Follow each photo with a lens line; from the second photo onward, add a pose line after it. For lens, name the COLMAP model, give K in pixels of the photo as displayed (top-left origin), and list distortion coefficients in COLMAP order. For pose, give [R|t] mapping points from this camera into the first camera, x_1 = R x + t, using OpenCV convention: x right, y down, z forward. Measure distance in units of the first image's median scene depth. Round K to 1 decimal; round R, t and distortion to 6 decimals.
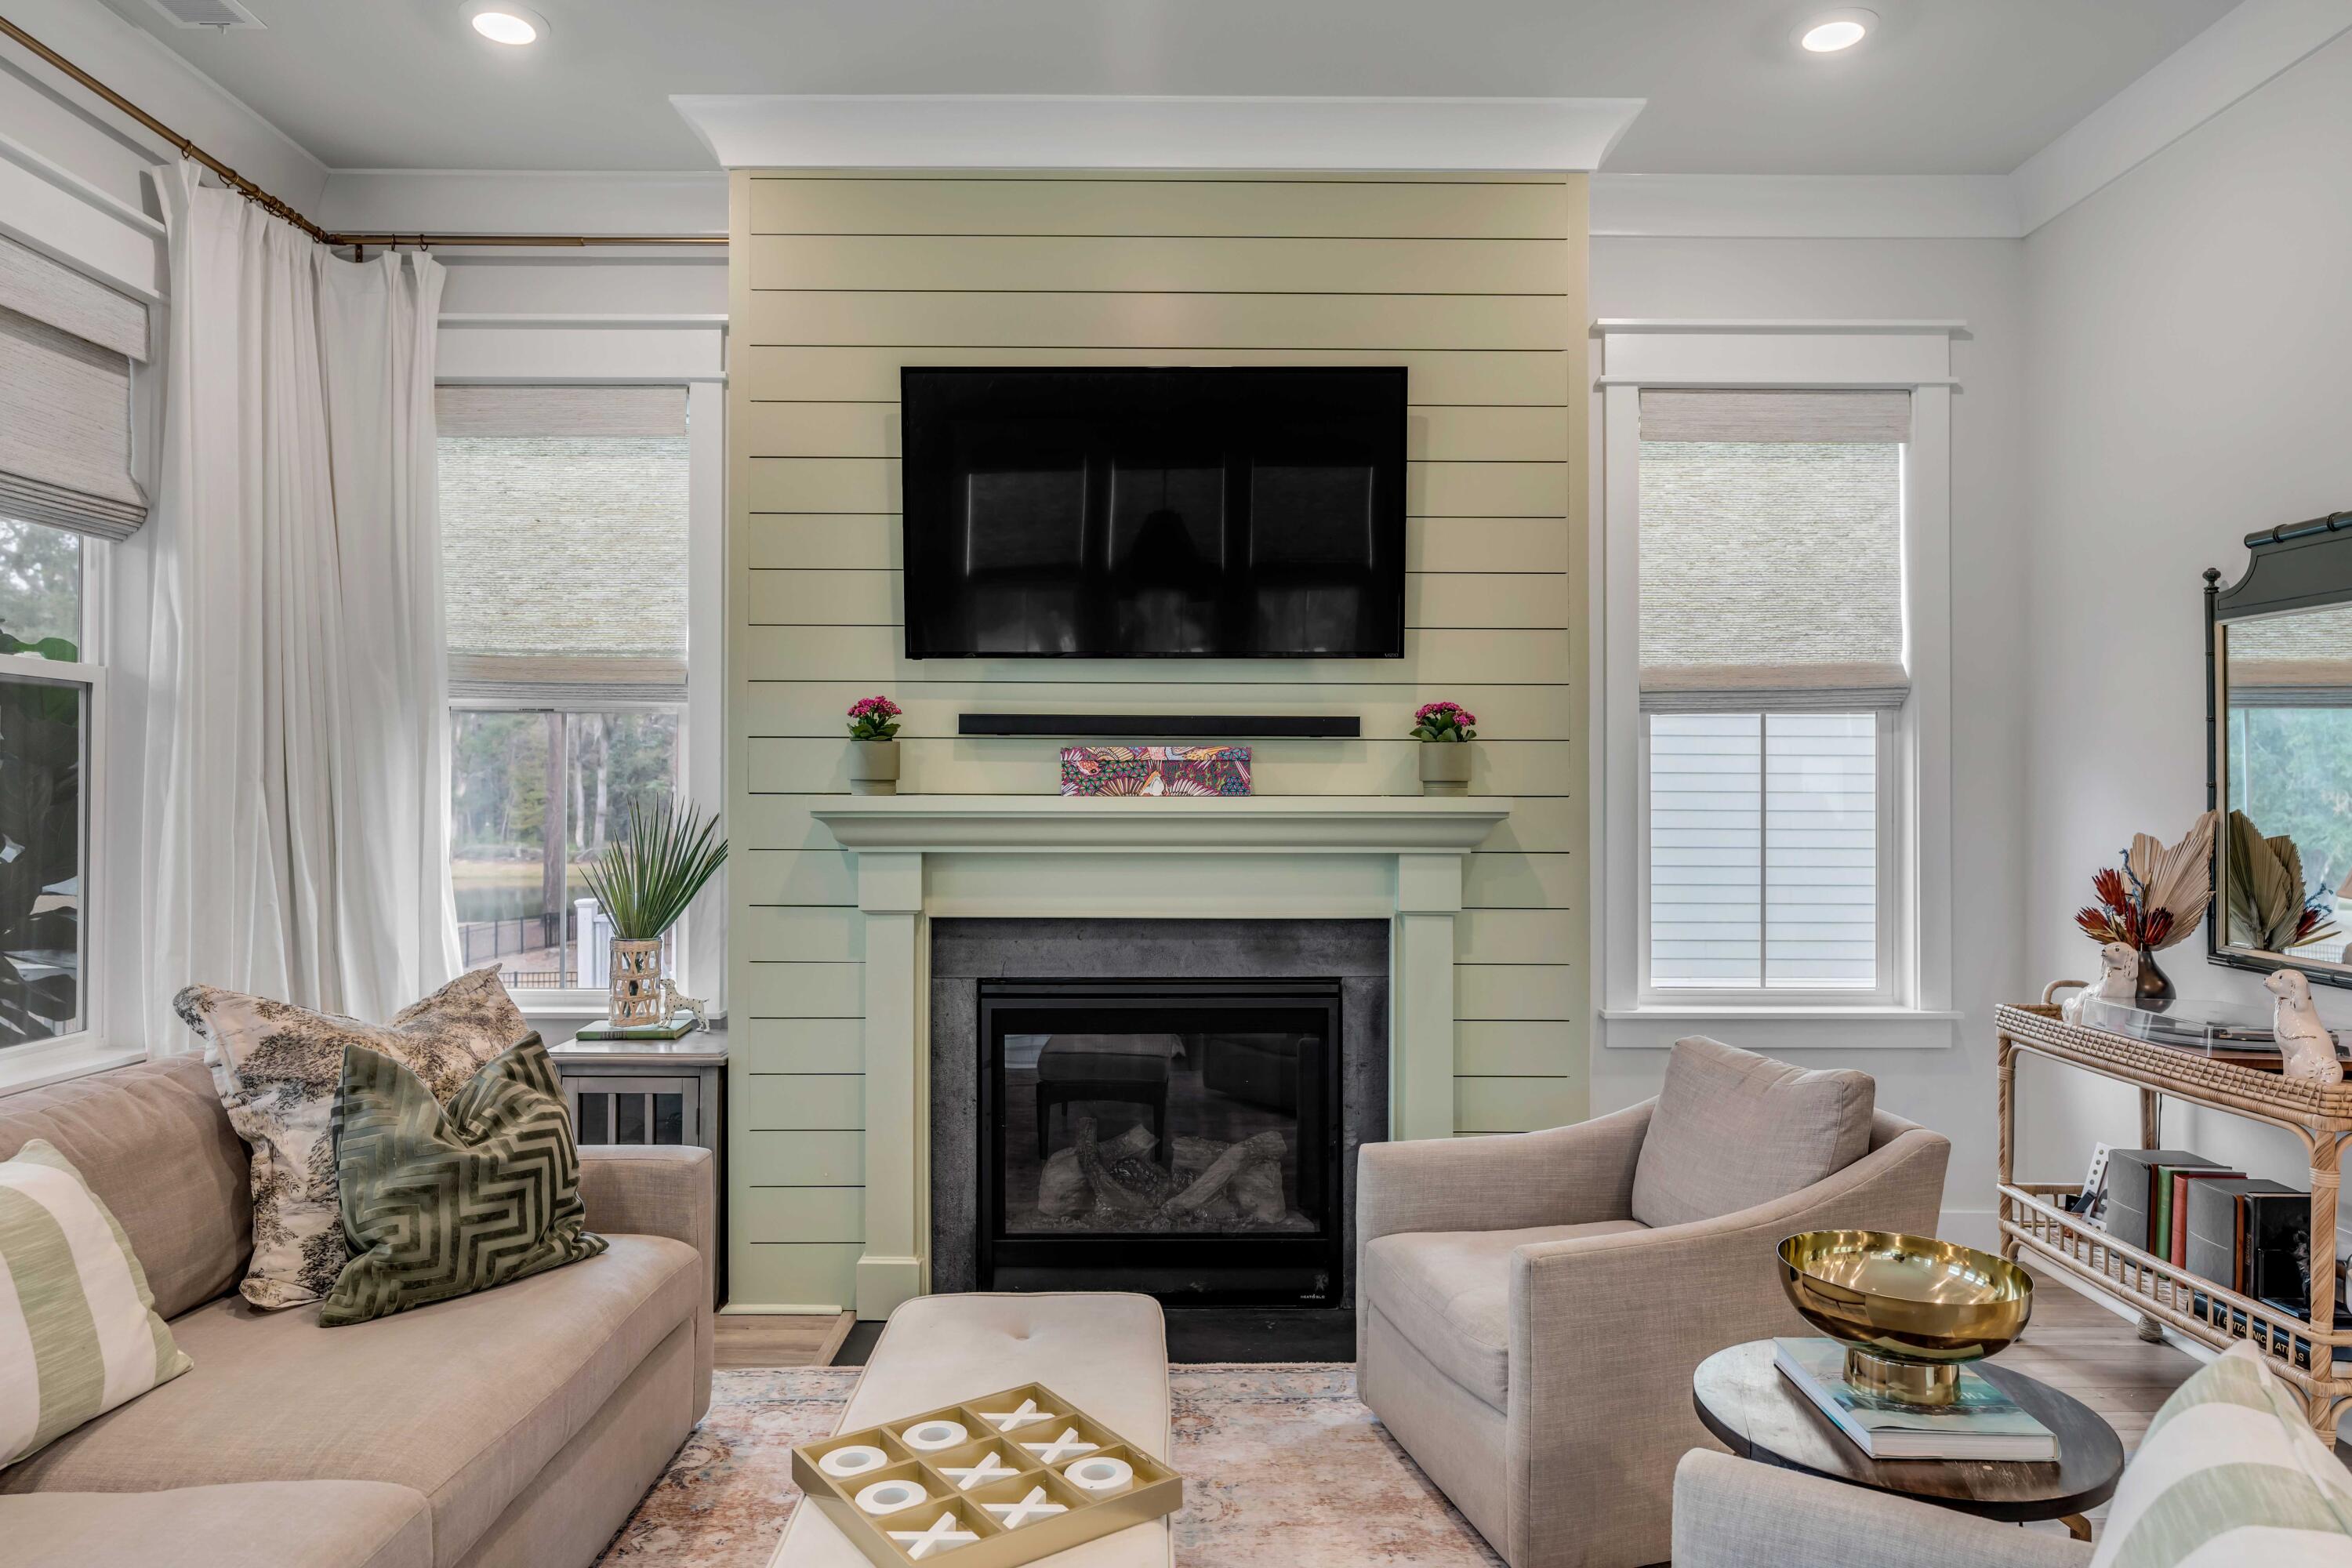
lens RADIAL K [[1485.3, 0, 1176.0], [0, 1485.3, 784.0], [0, 0, 1]] dist [0.007489, 0.001320]
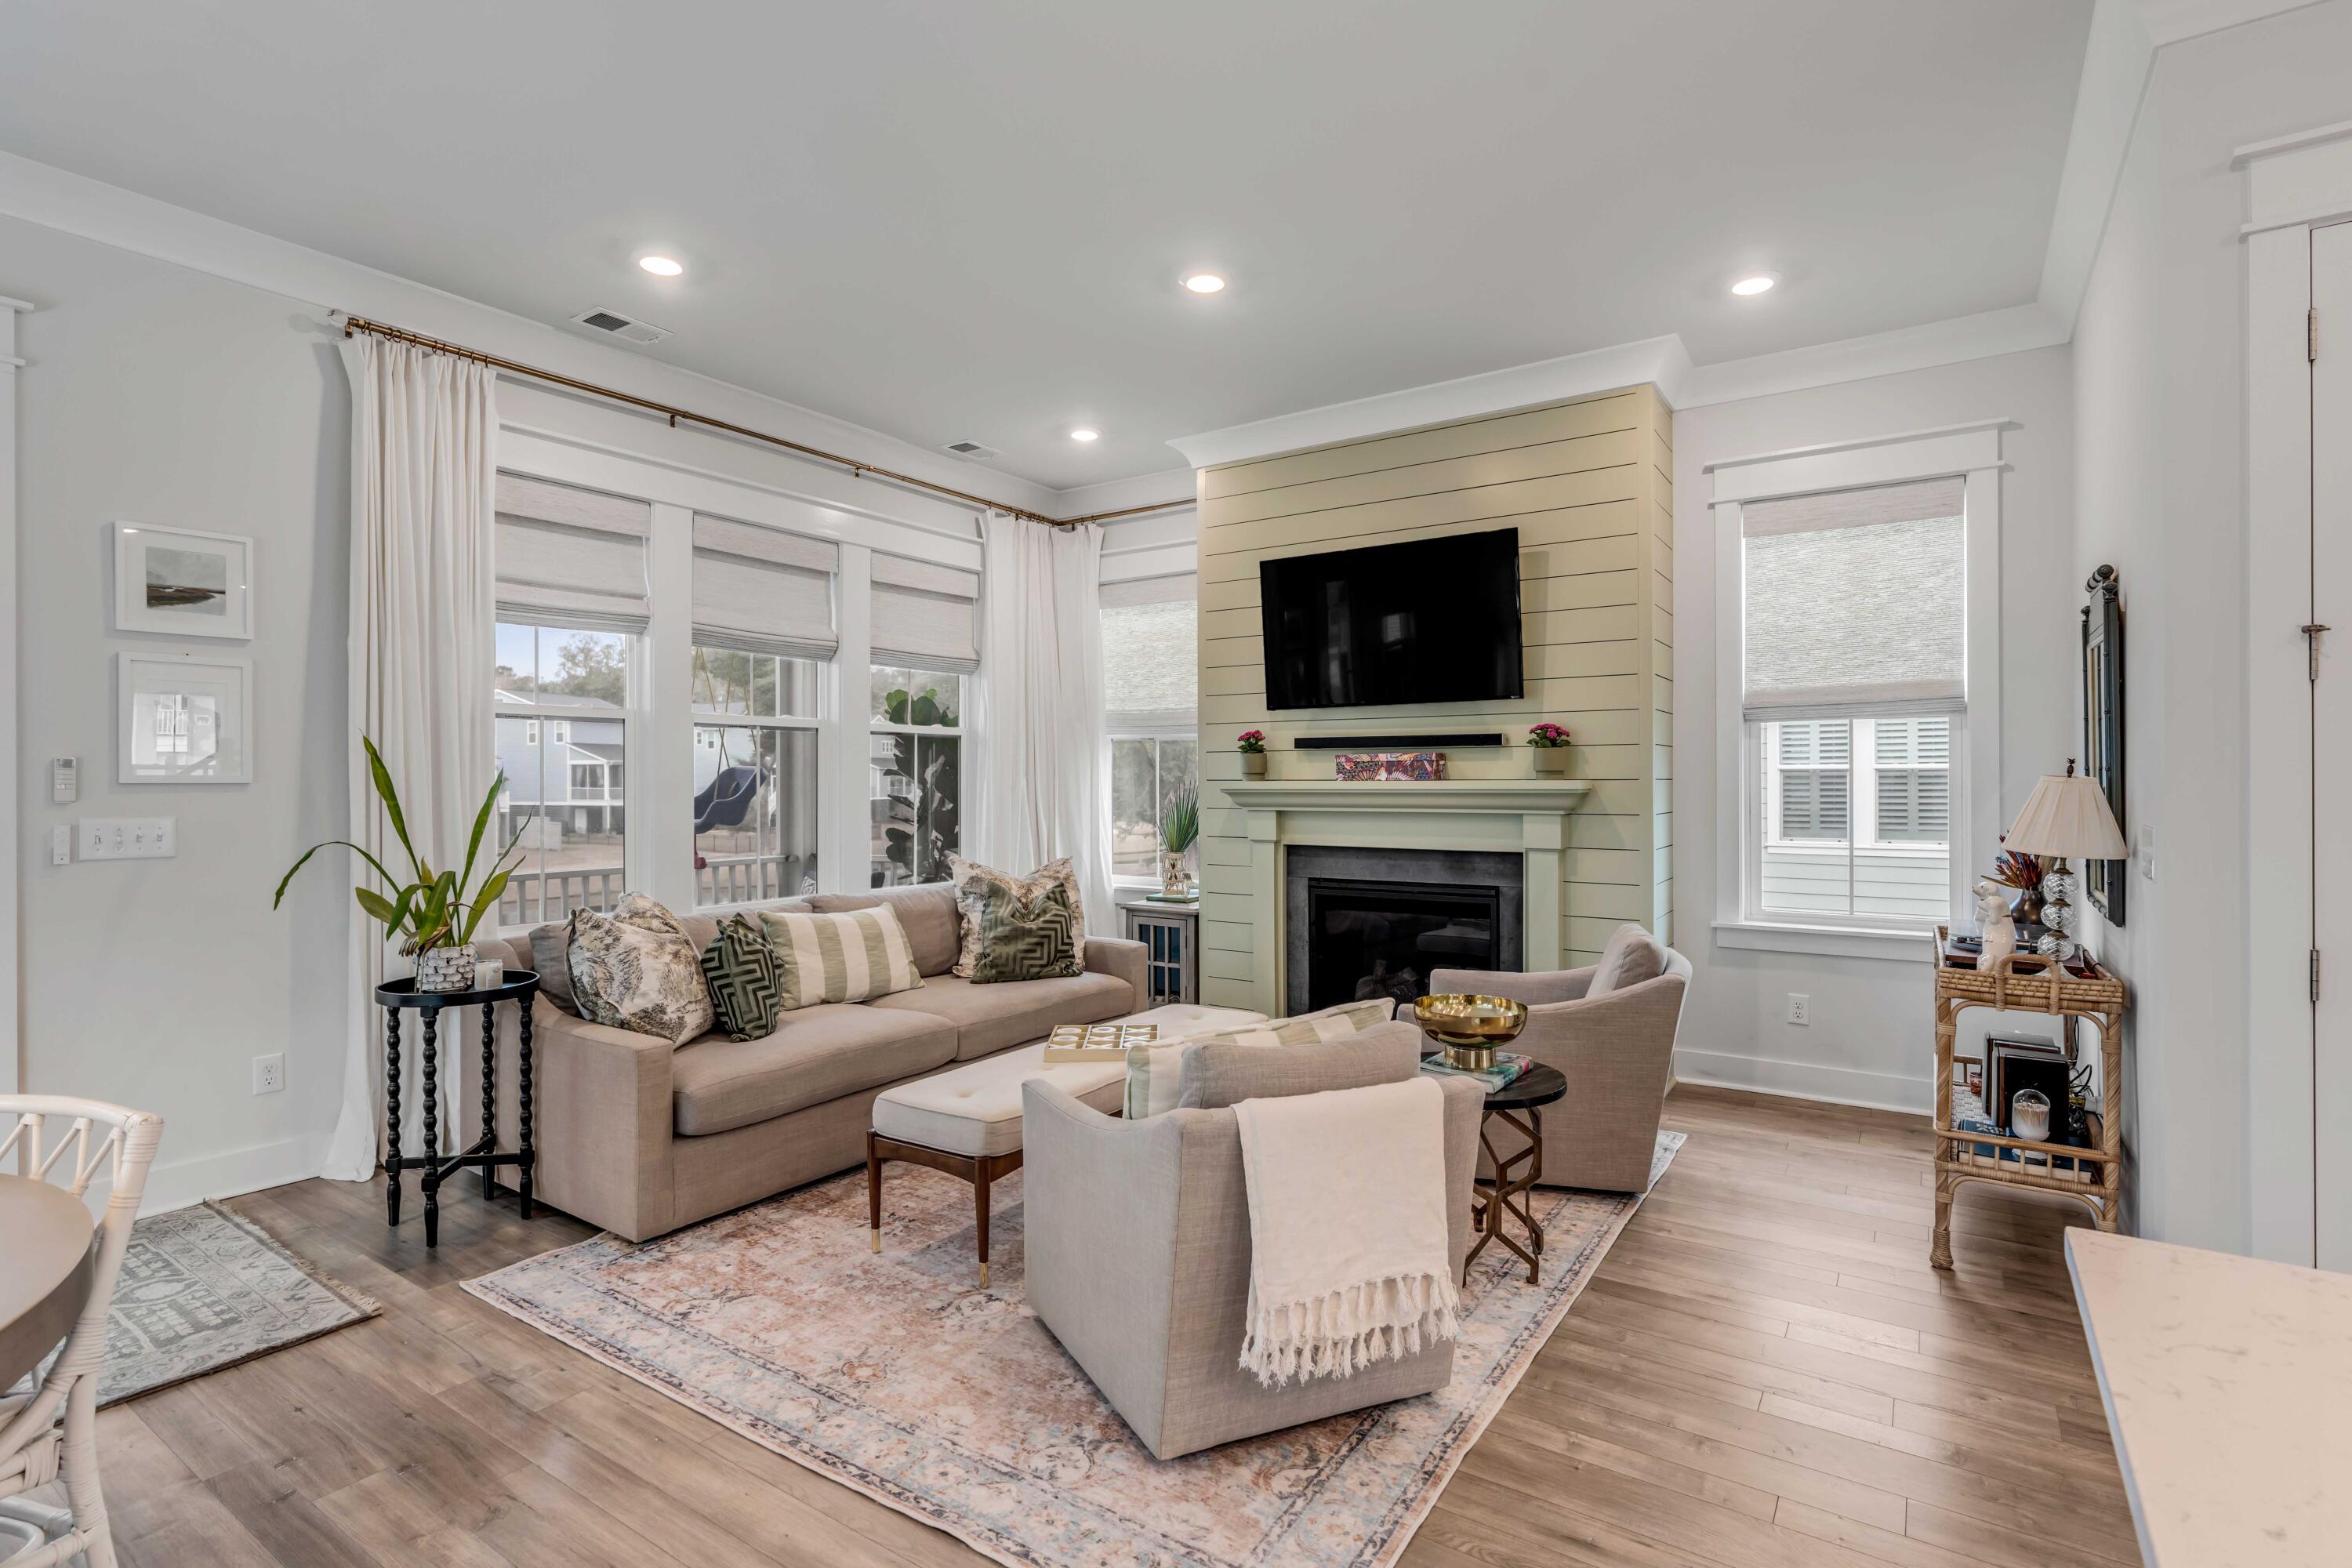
lens RADIAL K [[1137.4, 0, 1176.0], [0, 1137.4, 784.0], [0, 0, 1]] dist [-0.000296, 0.000102]
pose [[0.821582, -0.003388, -0.570080, 0.553593], [0.009935, 0.999916, 0.008375, -0.001876], [0.570004, -0.012545, 0.821546, -0.282044]]
